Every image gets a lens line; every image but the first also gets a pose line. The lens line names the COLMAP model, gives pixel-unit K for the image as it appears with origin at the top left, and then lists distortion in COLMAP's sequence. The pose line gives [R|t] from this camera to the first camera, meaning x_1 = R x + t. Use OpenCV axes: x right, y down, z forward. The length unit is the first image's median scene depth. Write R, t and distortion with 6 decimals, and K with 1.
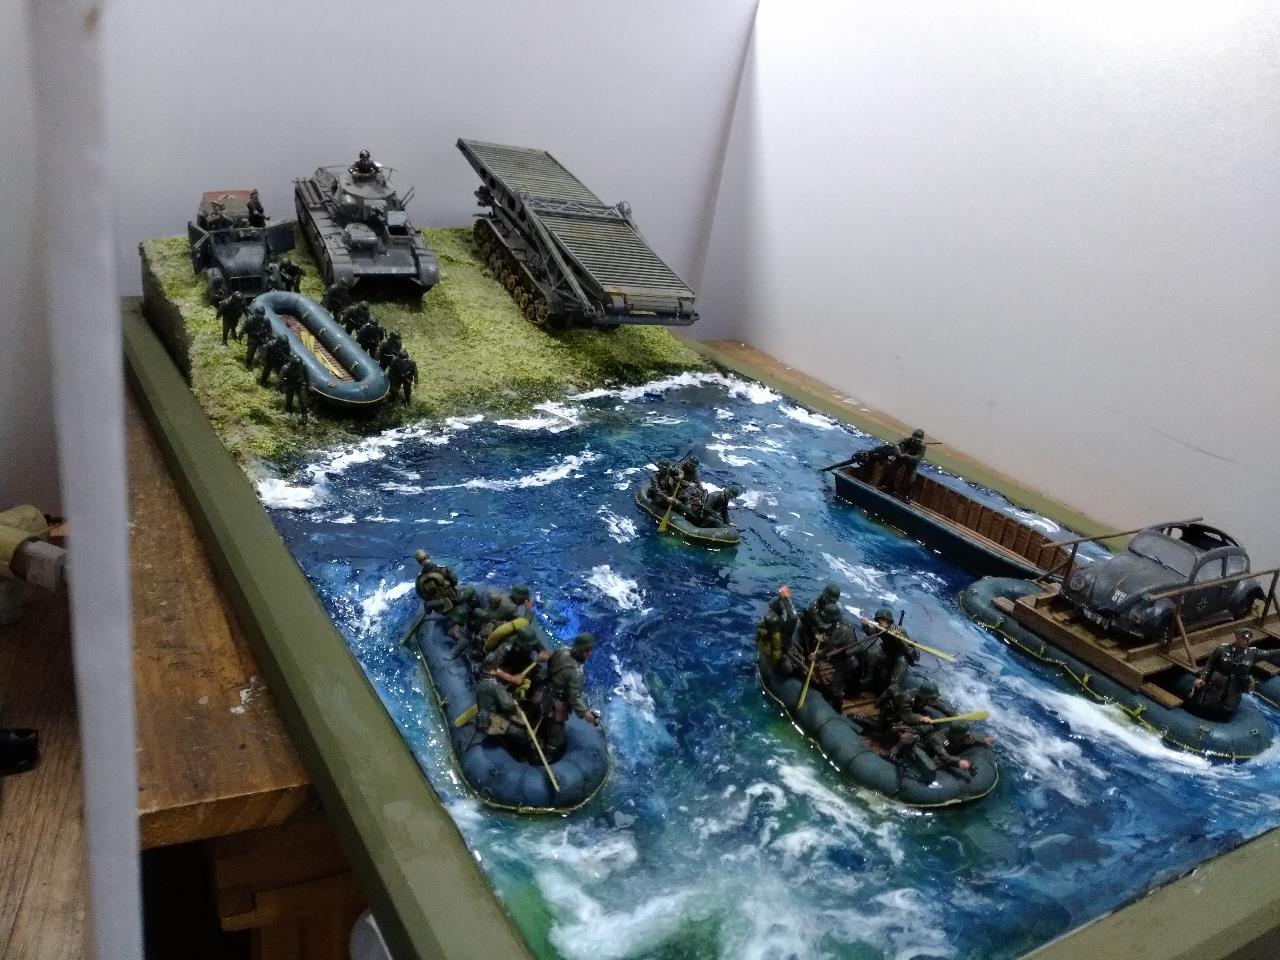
lens RADIAL K [[1039.2, 0, 640.0], [0, 1039.2, 480.0], [0, 0, 1]] dist [0.133111, -0.296234]
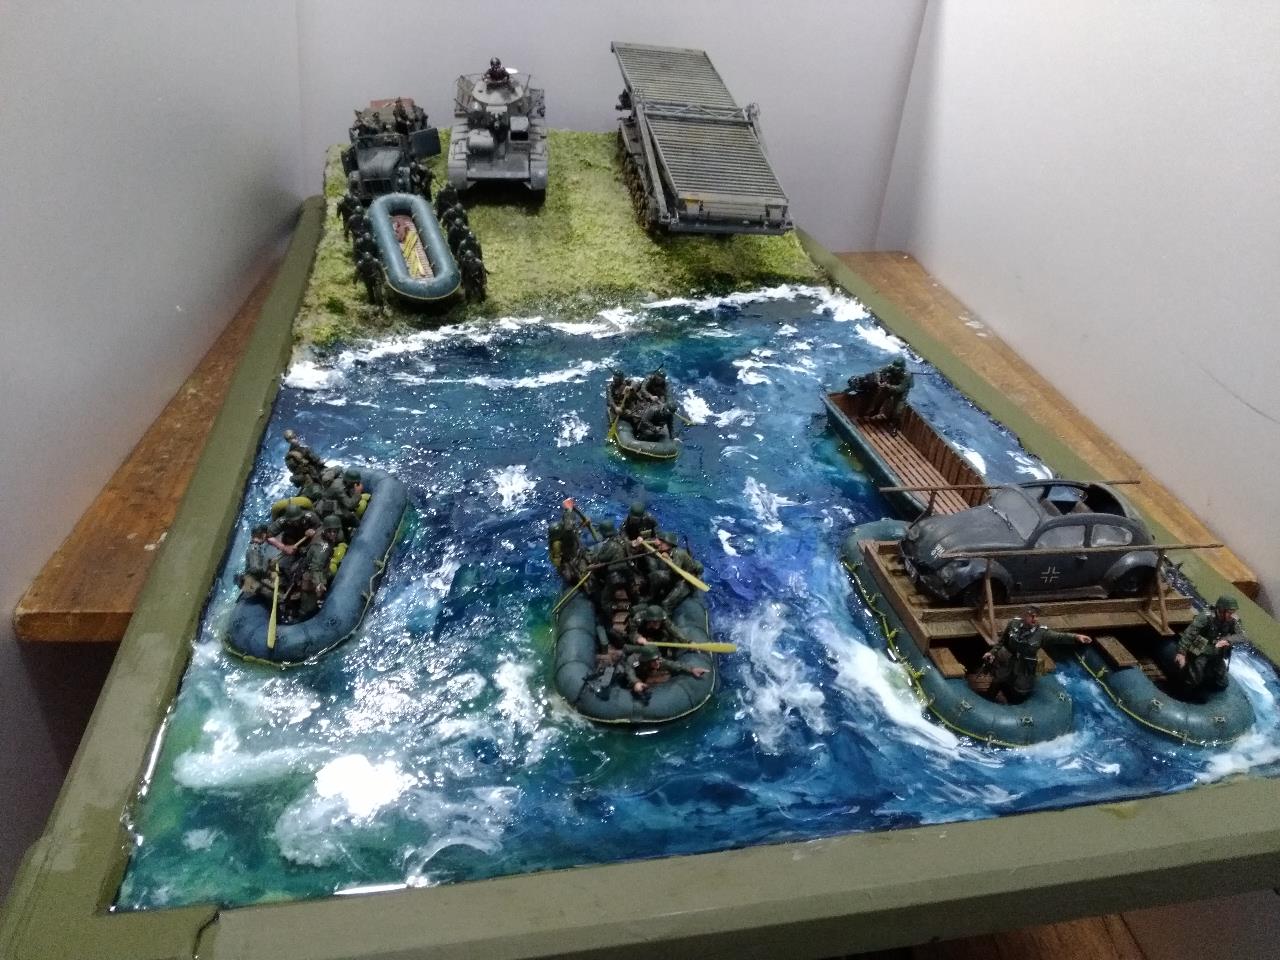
lens RADIAL K [[1039.2, 0, 640.0], [0, 1039.2, 480.0], [0, 0, 1]] dist [0.133111, -0.296234]
pose [[0.934810, 0.107963, -0.338342, 0.321204], [-0.077508, 0.991729, 0.102307, -0.015079], [0.346588, -0.069413, 0.935446, 0.040047]]
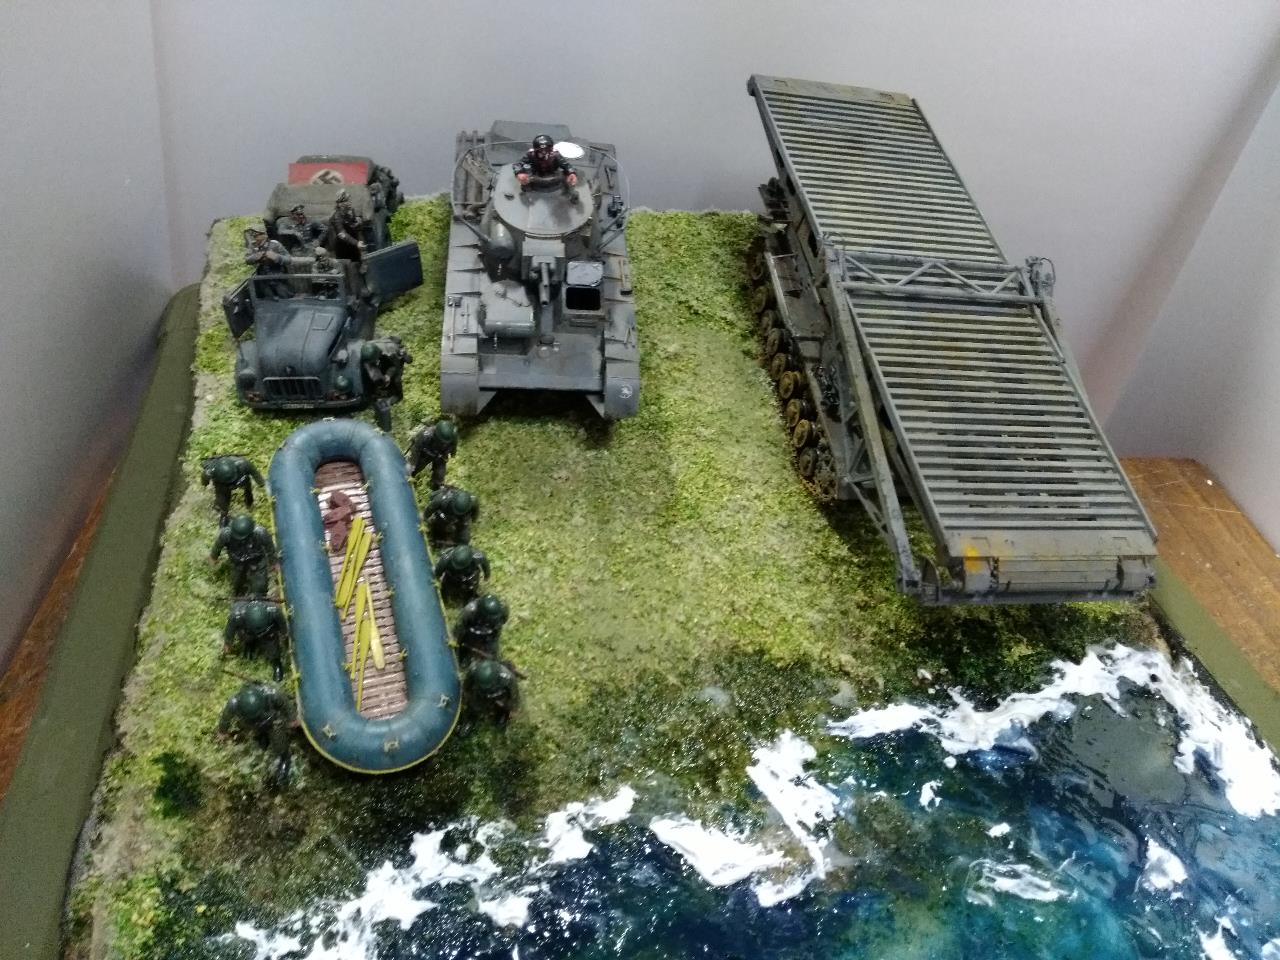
lens RADIAL K [[1039.2, 0, 640.0], [0, 1039.2, 480.0], [0, 0, 1]] dist [0.133111, -0.296234]
pose [[0.939236, 0.210660, -0.271031, -0.047851], [-0.146663, 0.960125, 0.238013, -0.324942], [0.310363, -0.183800, 0.932680, 0.583253]]
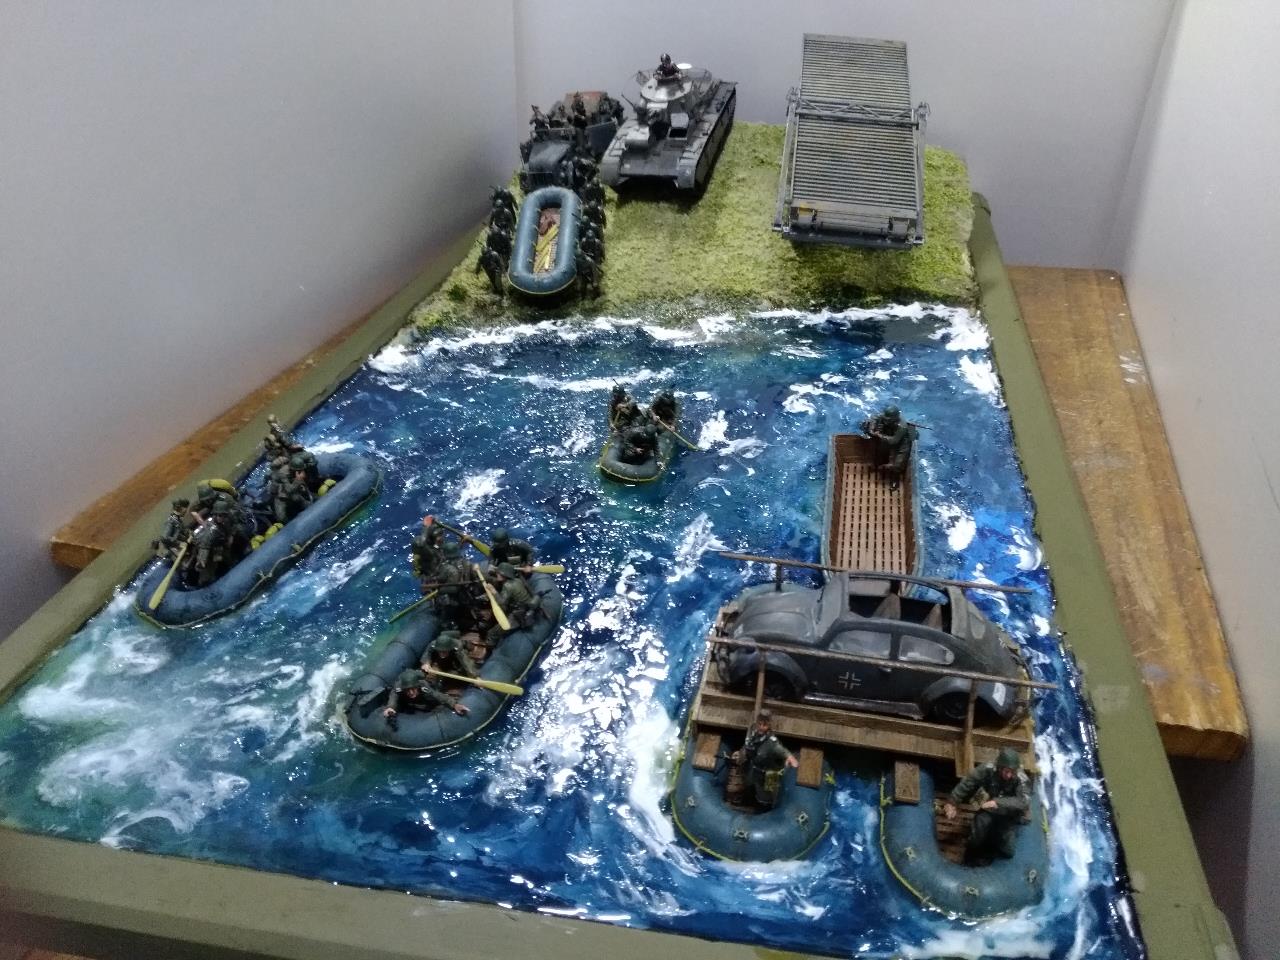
lens RADIAL K [[1039.2, 0, 640.0], [0, 1039.2, 480.0], [0, 0, 1]] dist [0.133111, -0.296234]
pose [[0.744792, 0.235590, -0.624325, 0.557459], [-0.161999, 0.971451, 0.173321, -0.088569], [0.647334, -0.027948, 0.761694, 0.193820]]
